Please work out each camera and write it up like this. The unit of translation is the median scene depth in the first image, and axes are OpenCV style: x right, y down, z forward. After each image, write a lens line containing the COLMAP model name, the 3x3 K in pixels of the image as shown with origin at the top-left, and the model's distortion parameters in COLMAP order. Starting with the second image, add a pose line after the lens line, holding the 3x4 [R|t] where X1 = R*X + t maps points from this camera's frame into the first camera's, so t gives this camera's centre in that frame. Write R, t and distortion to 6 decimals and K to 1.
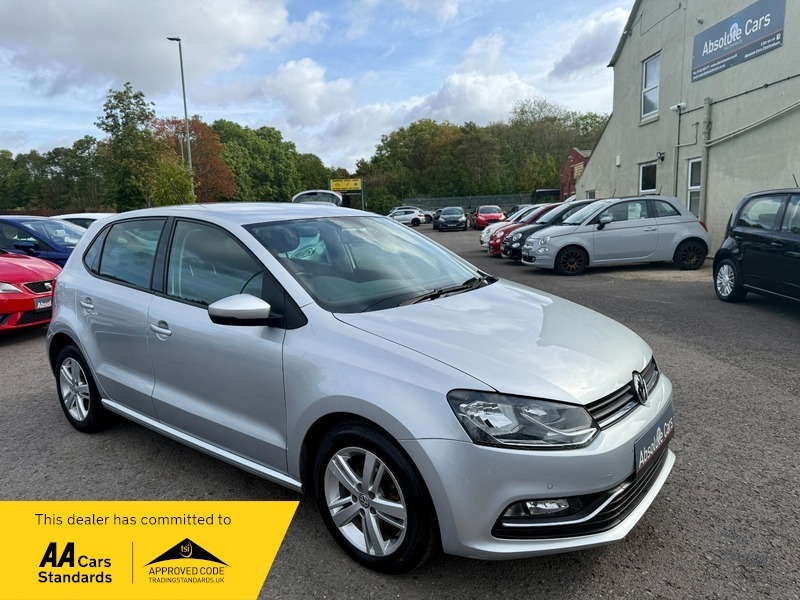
lens RADIAL K [[609.1, 0, 400.0], [0, 609.1, 300.0], [0, 0, 1]] dist [0.026959, -0.000519]
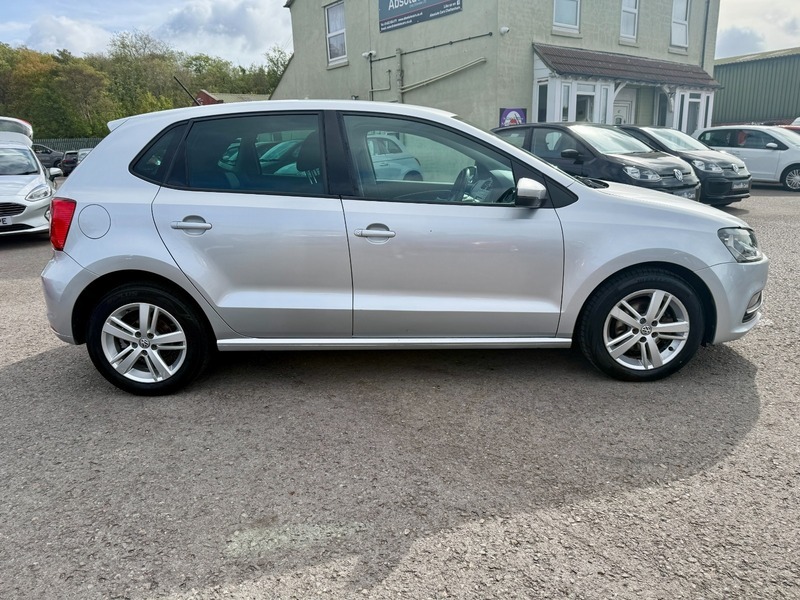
lens RADIAL K [[609.1, 0, 400.0], [0, 609.1, 300.0], [0, 0, 1]] dist [0.026959, -0.000519]
pose [[0.813892, -0.133578, 0.565453, -0.197656], [0.086674, 0.990237, 0.109169, 0.012483], [-0.574515, -0.039842, 0.817524, 0.039305]]
